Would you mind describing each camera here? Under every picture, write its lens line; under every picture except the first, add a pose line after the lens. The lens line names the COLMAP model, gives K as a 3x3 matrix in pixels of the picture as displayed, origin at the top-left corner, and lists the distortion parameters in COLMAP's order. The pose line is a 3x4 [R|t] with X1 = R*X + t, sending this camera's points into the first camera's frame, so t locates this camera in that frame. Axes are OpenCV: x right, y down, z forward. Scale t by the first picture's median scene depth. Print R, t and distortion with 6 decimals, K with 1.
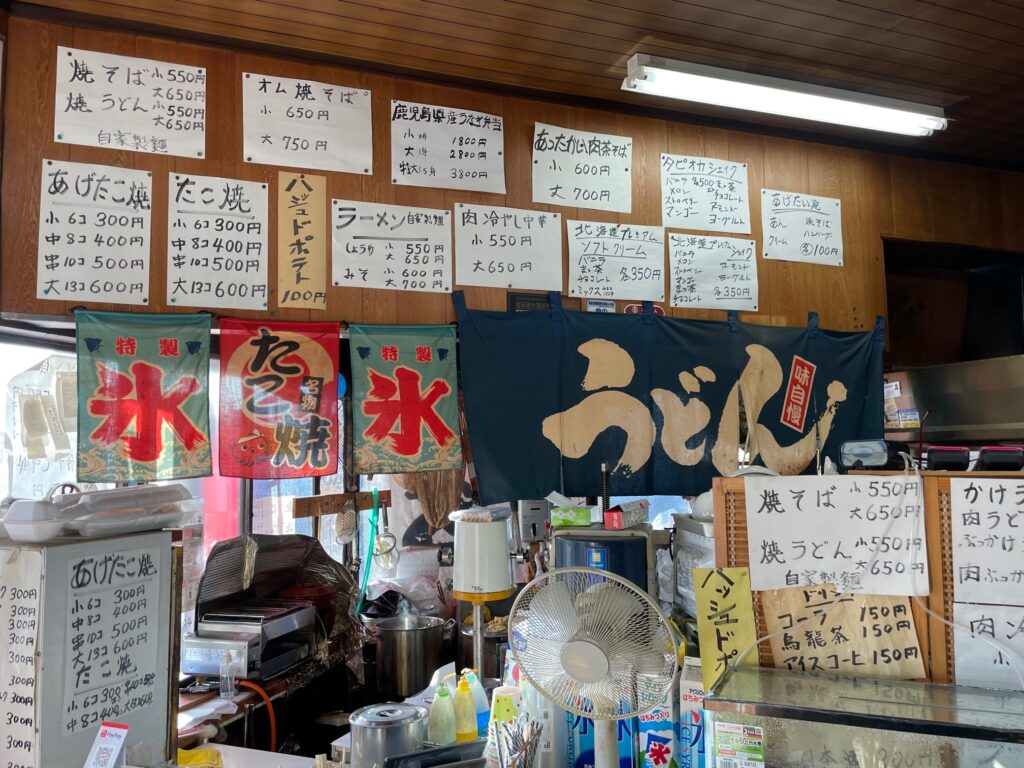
lens RADIAL K [[838.7, 0, 513.3], [0, 838.7, 386.6], [0, 0, 1]] dist [0.001193, 0.000580]
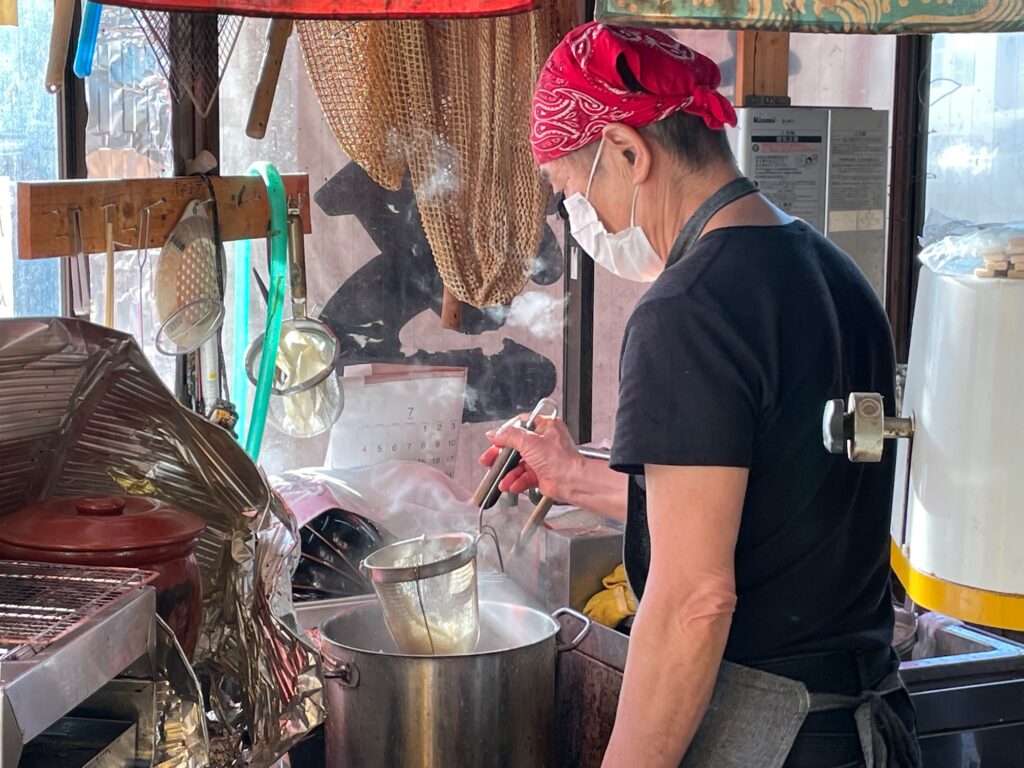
lens RADIAL K [[1878.4, 0, 512.3], [0, 1878.4, 384.0], [0, 0, 1]] dist [0.208161, 0.000000]
pose [[0.992737, 0.015481, 0.119303, -0.163271], [-0.039455, 0.978734, 0.201306, 0.062043], [-0.113649, -0.204551, 0.972236, 0.351488]]
